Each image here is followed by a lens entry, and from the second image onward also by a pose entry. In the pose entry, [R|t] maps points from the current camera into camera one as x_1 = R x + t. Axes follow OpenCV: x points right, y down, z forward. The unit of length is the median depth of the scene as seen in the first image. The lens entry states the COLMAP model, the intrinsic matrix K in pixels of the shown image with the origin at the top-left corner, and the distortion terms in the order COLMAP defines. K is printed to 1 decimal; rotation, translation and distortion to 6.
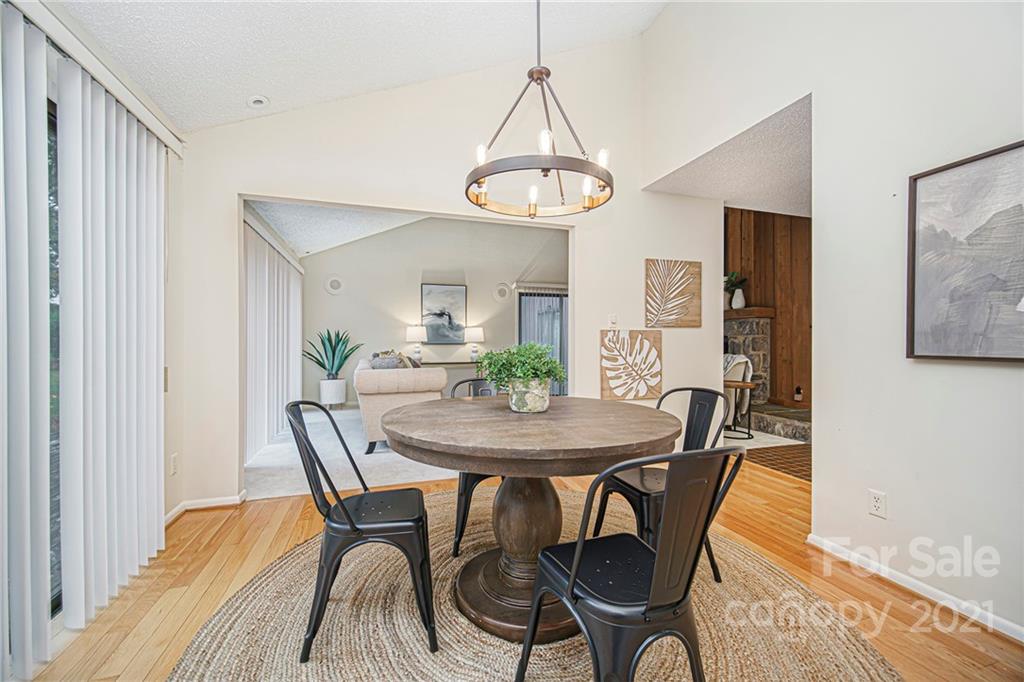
lens RADIAL K [[408.5, 0, 523.4], [0, 408.5, 347.1], [0, 0, 1]] dist [0.005078, 0.000744]
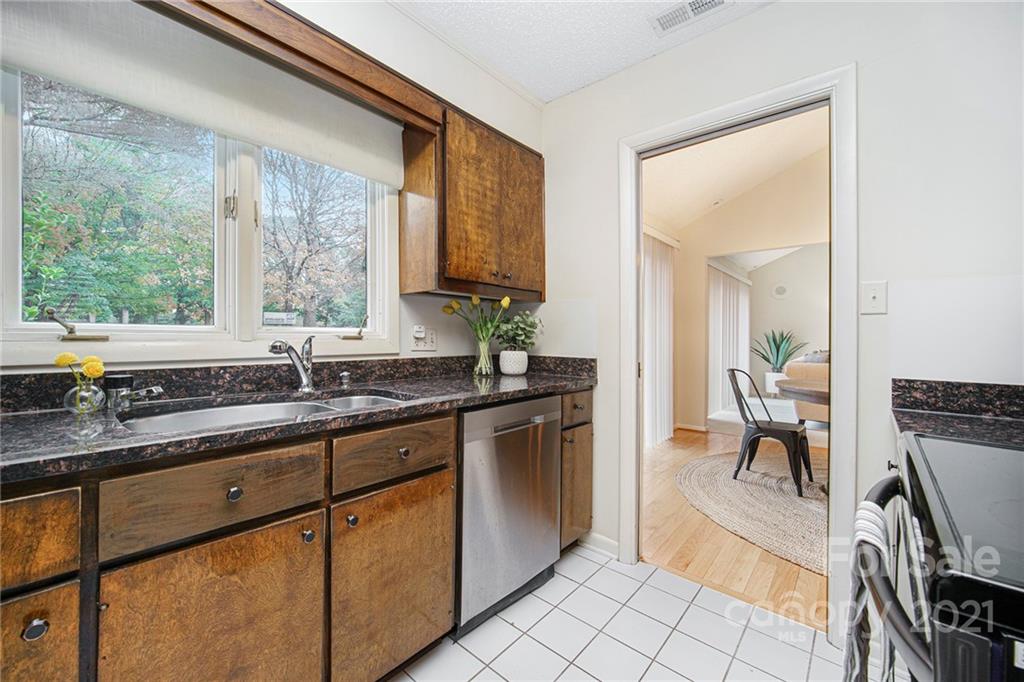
lens RADIAL K [[408.5, 0, 491.2], [0, 408.5, 331.6], [0, 0, 1]] dist [0.005078, 0.000744]
pose [[0.473061, -0.011599, -0.880953, 0.180728], [-0.015799, 0.999641, -0.021646, 0.000528], [0.880888, 0.024158, 0.472708, -0.278271]]
